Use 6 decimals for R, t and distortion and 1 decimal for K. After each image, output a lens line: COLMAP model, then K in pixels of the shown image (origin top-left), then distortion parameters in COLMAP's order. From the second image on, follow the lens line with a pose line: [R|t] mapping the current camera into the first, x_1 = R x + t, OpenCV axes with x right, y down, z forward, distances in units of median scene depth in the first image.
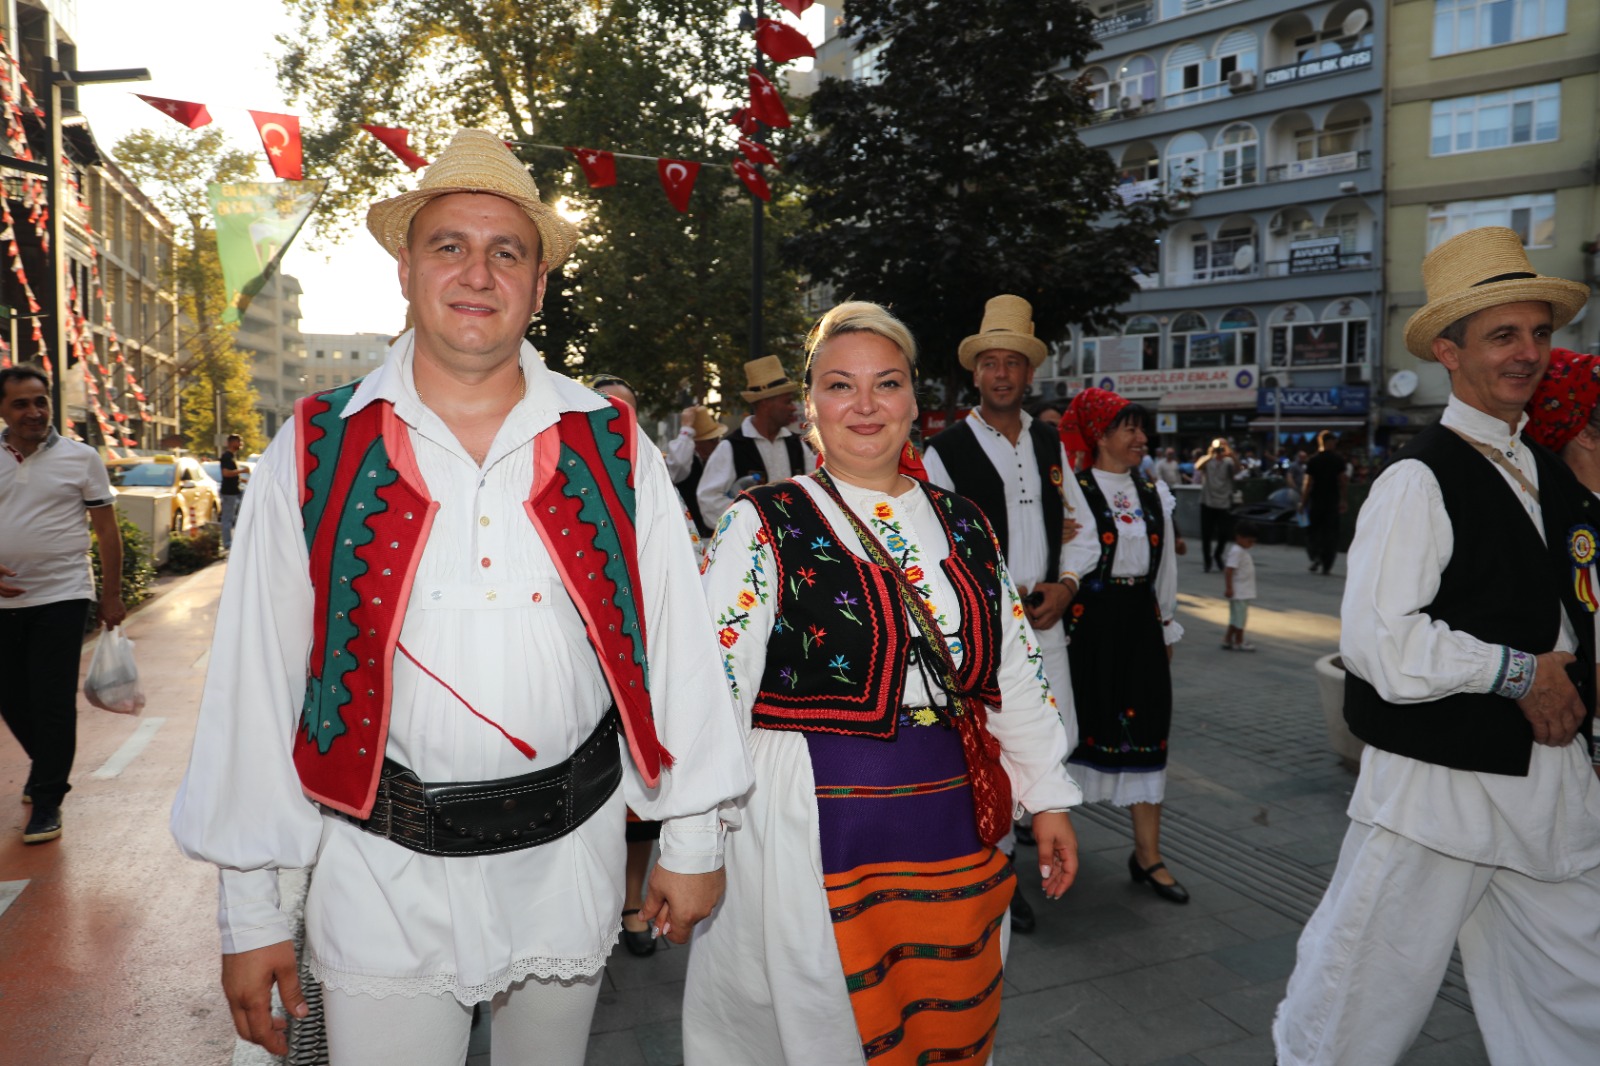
lens RADIAL K [[1084.8, 0, 800.0], [0, 1084.8, 533.0], [0, 0, 1]] dist [-0.124052, 0.086809]
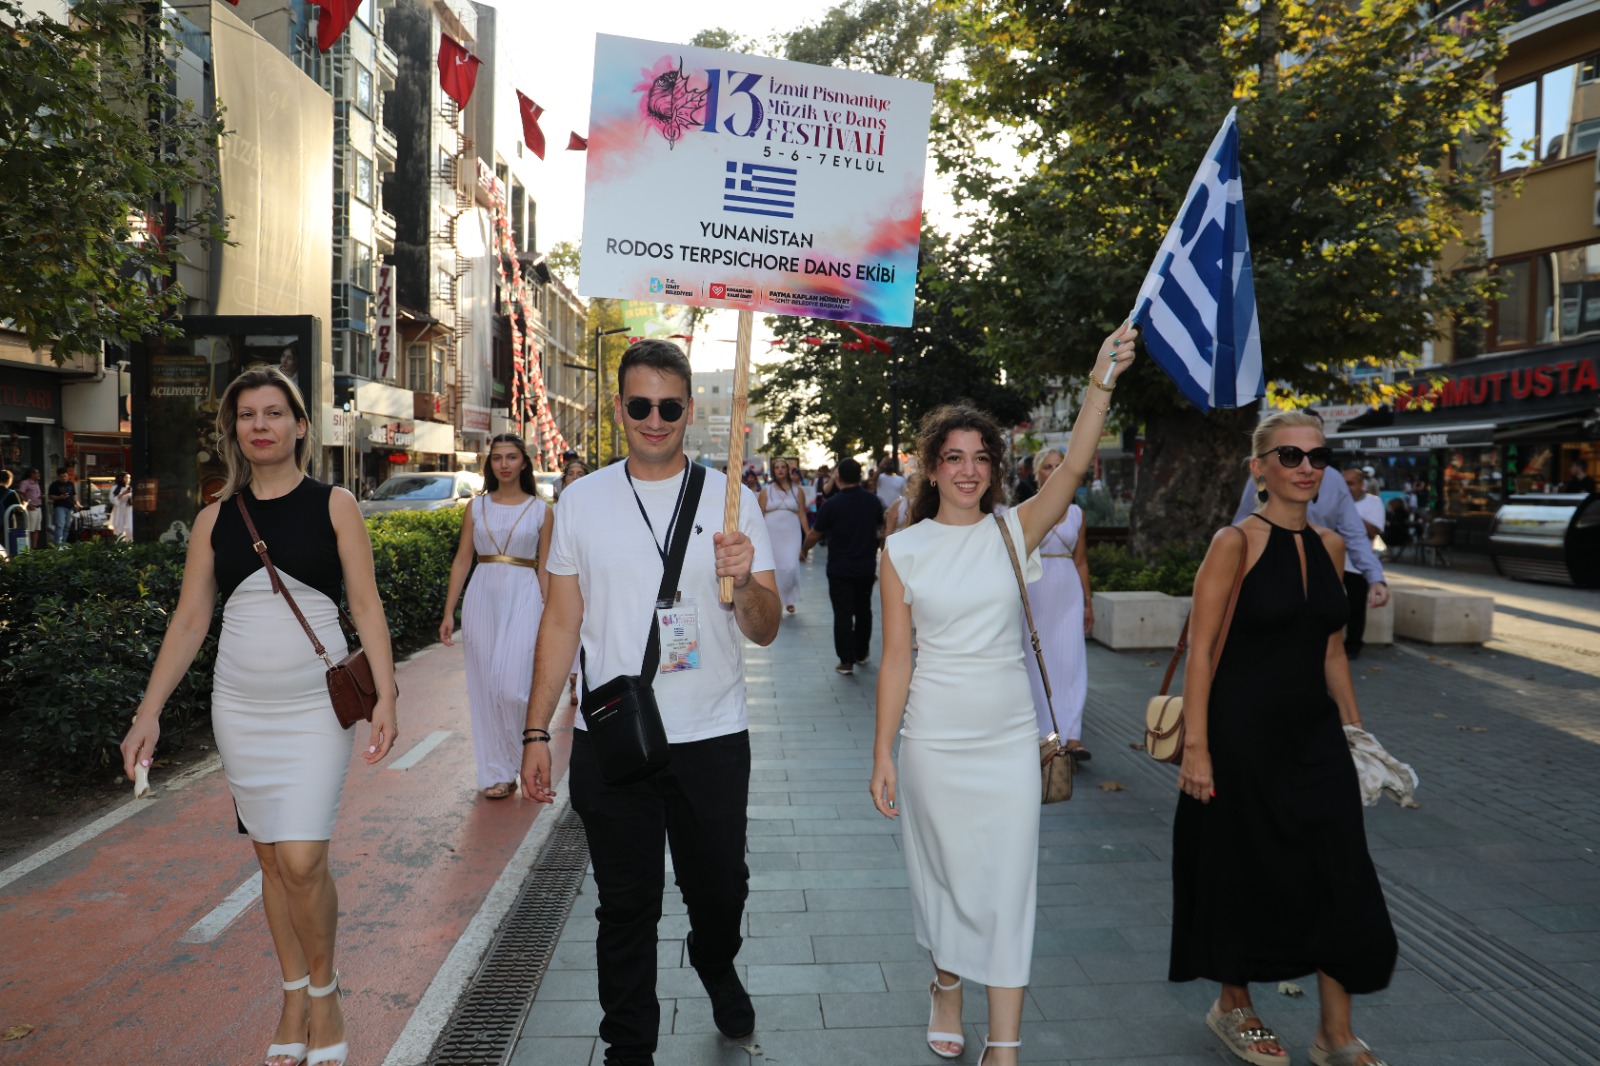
lens RADIAL K [[1084.8, 0, 800.0], [0, 1084.8, 533.0], [0, 0, 1]] dist [-0.124052, 0.086809]
pose [[0.949915, 0.007978, -0.312407, 0.163176], [-0.014156, 0.999746, -0.017513, 0.025475], [0.312188, 0.021058, 0.949787, -0.378892]]
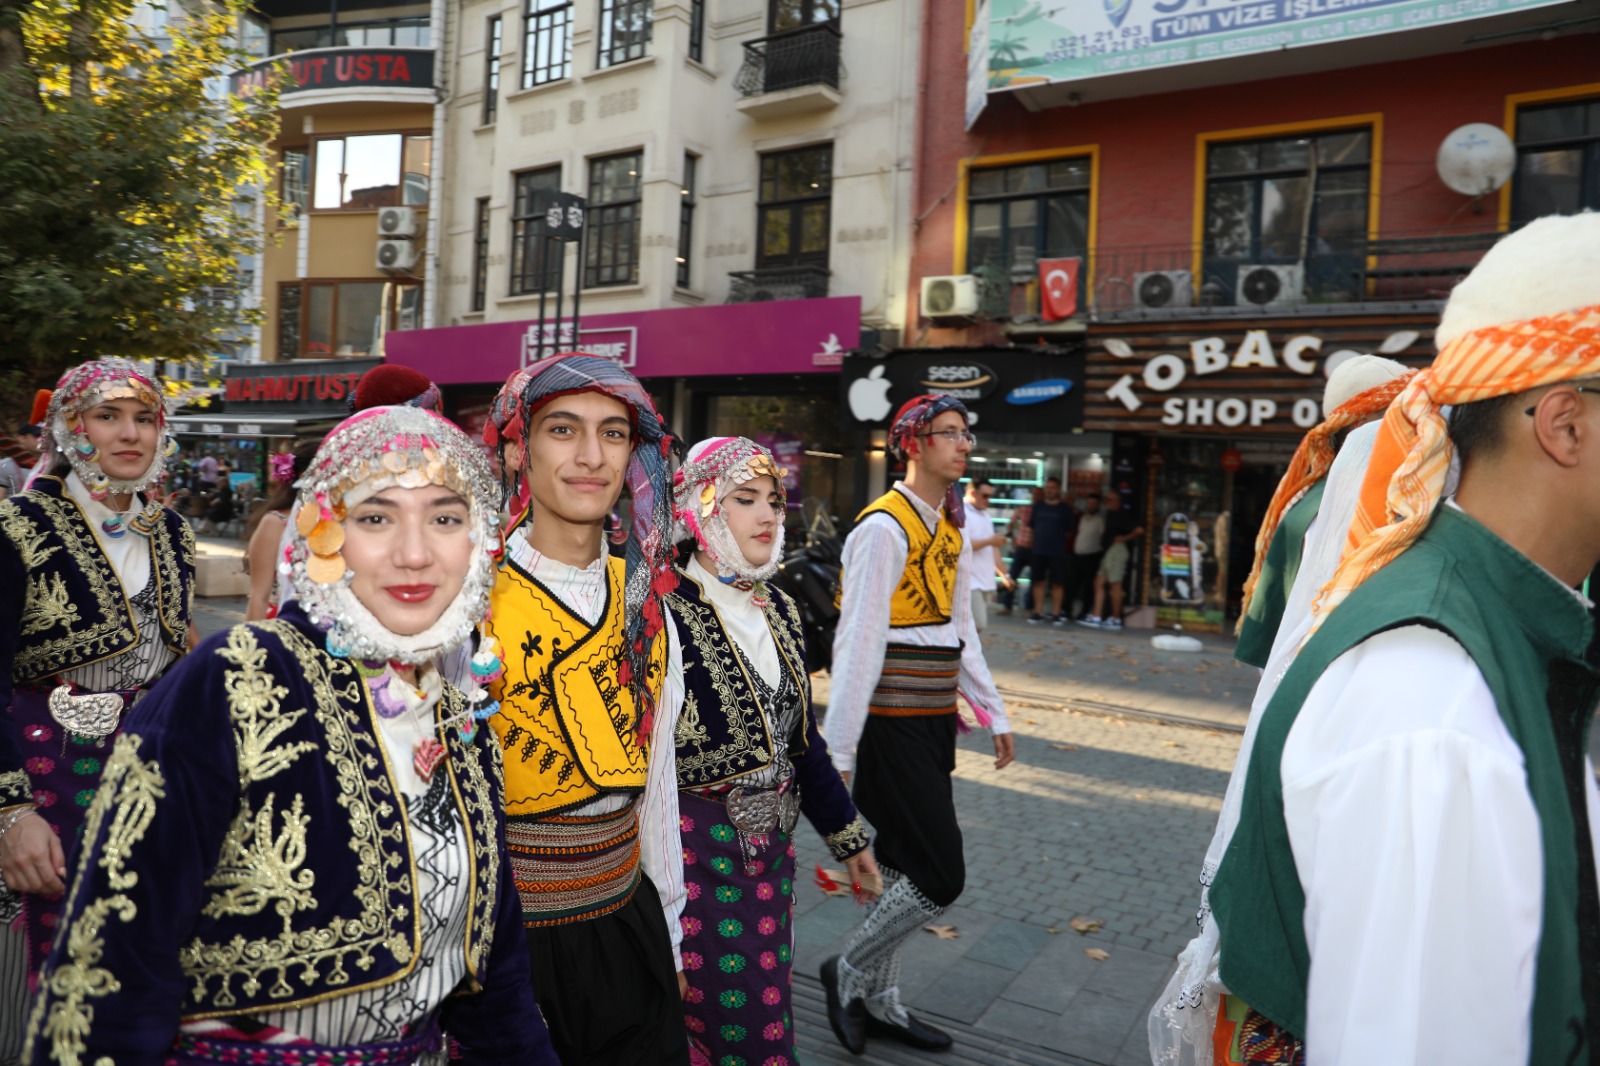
lens RADIAL K [[1084.8, 0, 800.0], [0, 1084.8, 533.0], [0, 0, 1]] dist [-0.124052, 0.086809]
pose [[0.789952, 0.005665, 0.613143, 0.177834], [-0.001763, 0.999974, -0.006967, 0.028211], [-0.613166, 0.004423, 0.789941, -0.449028]]
